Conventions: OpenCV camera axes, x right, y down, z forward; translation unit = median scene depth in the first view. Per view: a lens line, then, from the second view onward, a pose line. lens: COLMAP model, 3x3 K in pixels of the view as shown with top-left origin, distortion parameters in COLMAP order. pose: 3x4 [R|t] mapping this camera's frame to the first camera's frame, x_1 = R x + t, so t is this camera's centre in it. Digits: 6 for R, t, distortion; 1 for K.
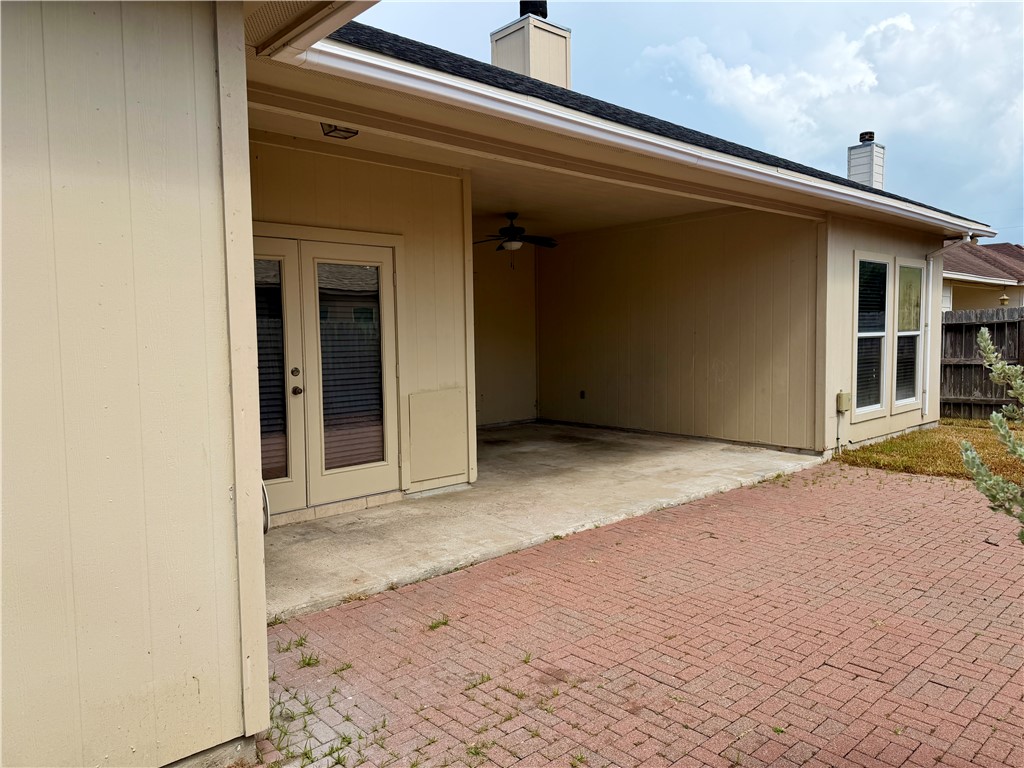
lens RADIAL K [[724.4, 0, 509.7], [0, 724.4, 382.7], [0, 0, 1]] dist [0.041850, -0.044895]
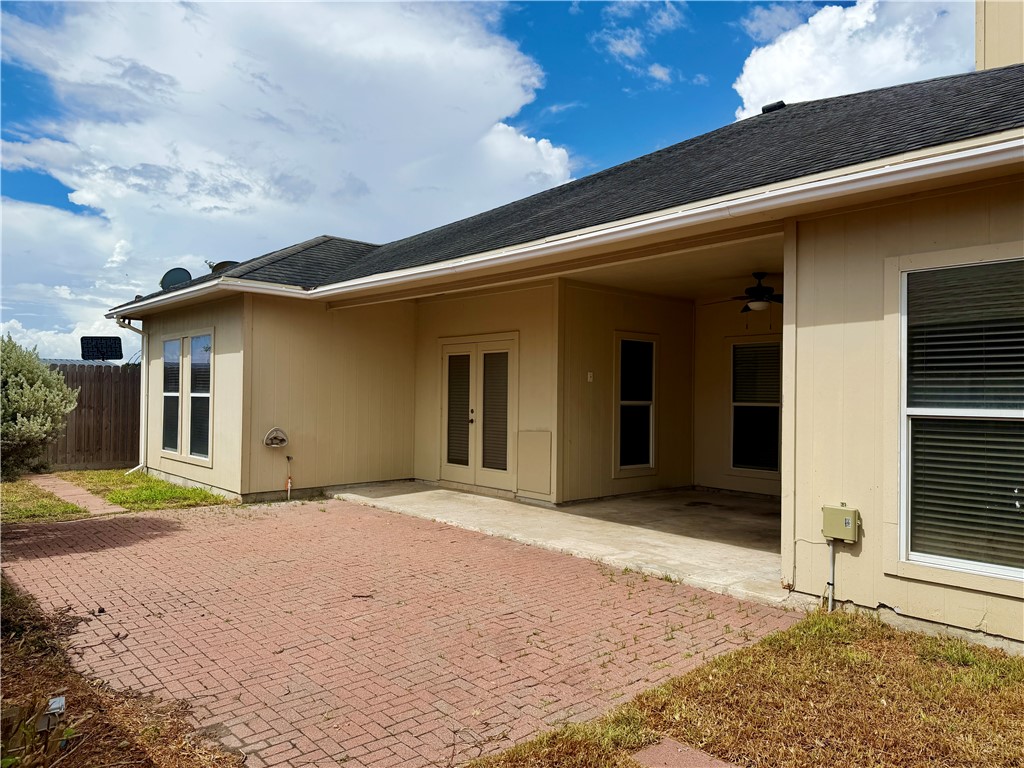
lens RADIAL K [[724.4, 0, 509.9], [0, 724.4, 385.0], [0, 0, 1]] dist [0.041850, -0.044895]
pose [[-0.003862, 0.008034, -0.999960, 1.181116], [-0.074711, 0.997171, 0.008300, -0.078314], [0.997198, 0.074740, -0.003251, 0.819559]]
